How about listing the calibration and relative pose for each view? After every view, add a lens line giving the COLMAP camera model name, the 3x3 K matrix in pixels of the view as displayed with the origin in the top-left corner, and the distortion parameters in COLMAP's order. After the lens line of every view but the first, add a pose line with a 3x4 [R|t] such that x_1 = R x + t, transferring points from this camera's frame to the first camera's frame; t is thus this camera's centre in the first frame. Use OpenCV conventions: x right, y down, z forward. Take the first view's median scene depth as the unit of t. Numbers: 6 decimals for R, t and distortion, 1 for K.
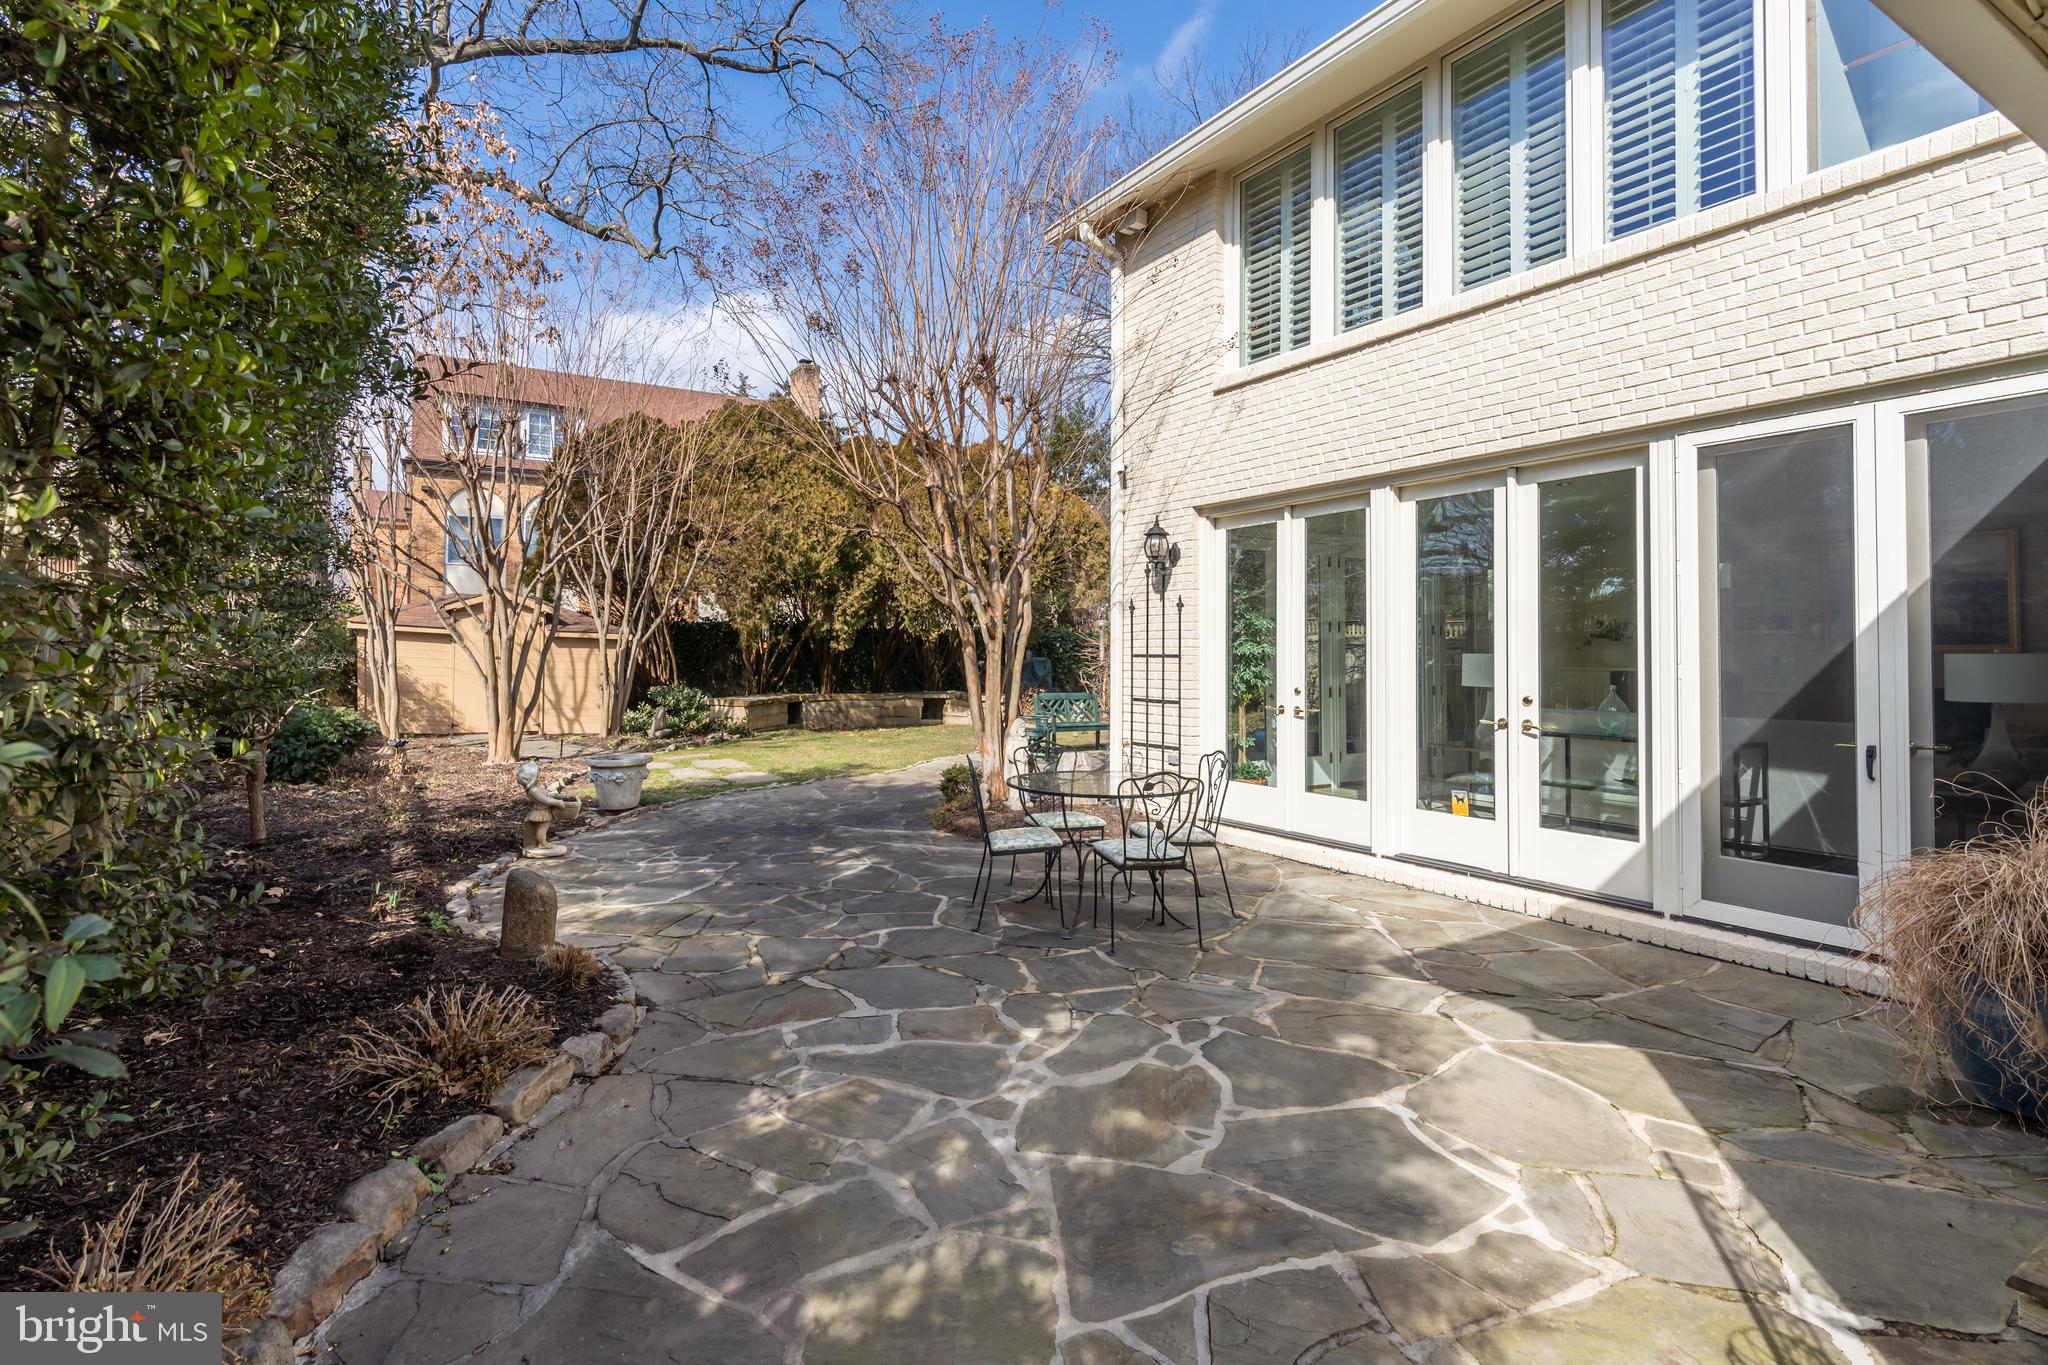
lens RADIAL K [[957.3, 0, 957.7], [0, 957.3, 637.5], [0, 0, 1]] dist [-0.001879, 0.000234]
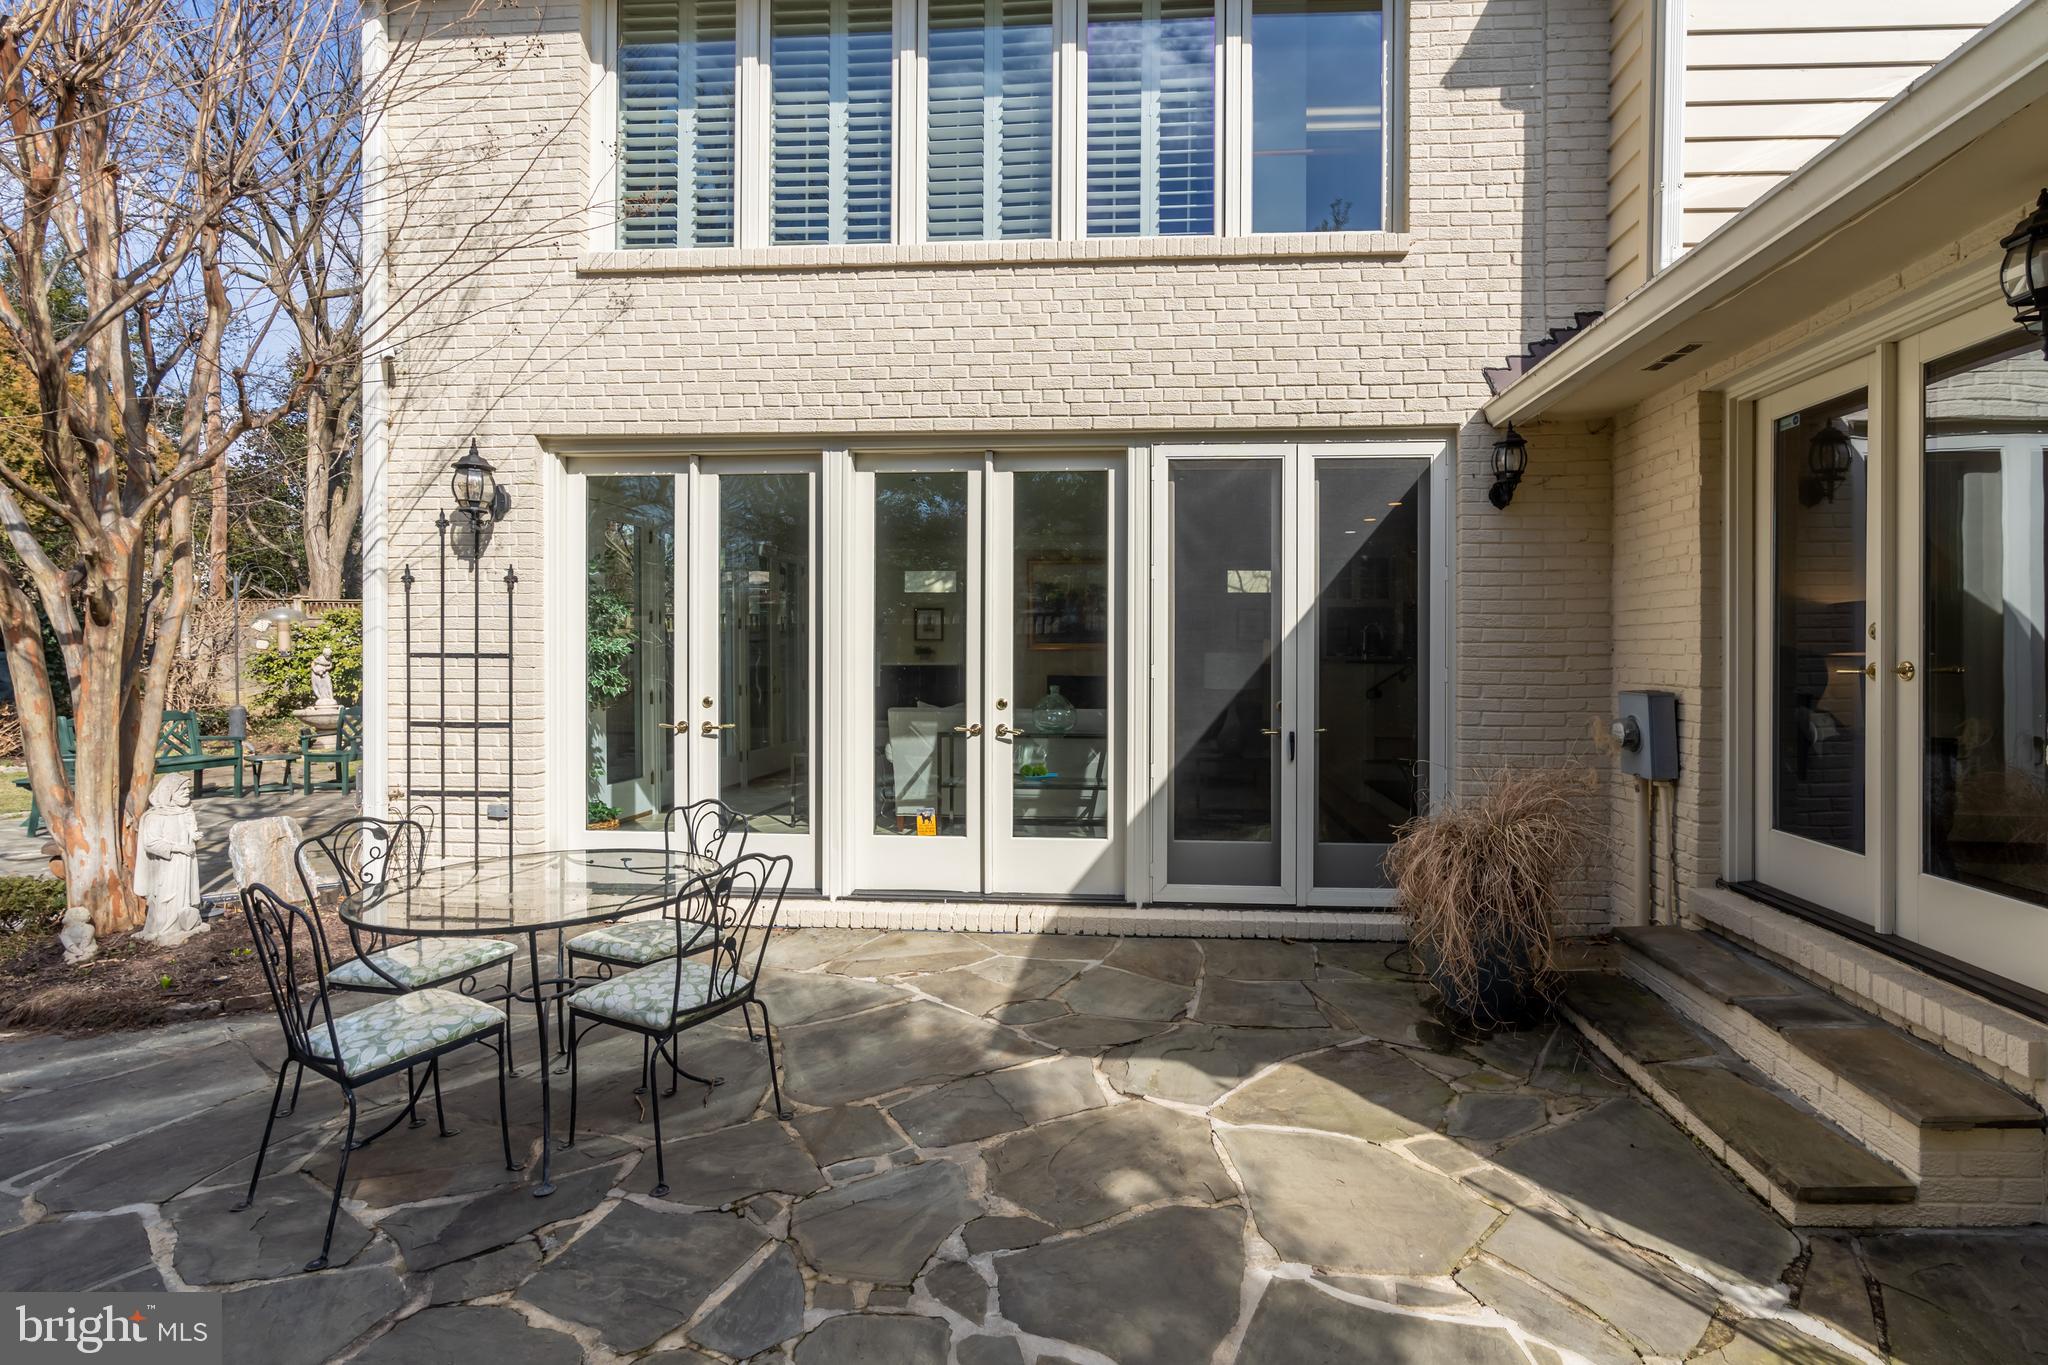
lens RADIAL K [[953.7, 0, 1055.3], [0, 953.7, 662.1], [0, 0, 1]] dist [-0.005101, 0.000370]
pose [[0.558652, -0.011412, 0.829324, -0.169940], [-0.017036, 0.999536, 0.025231, 0.000814], [-0.829227, -0.028224, 0.558198, 0.499965]]
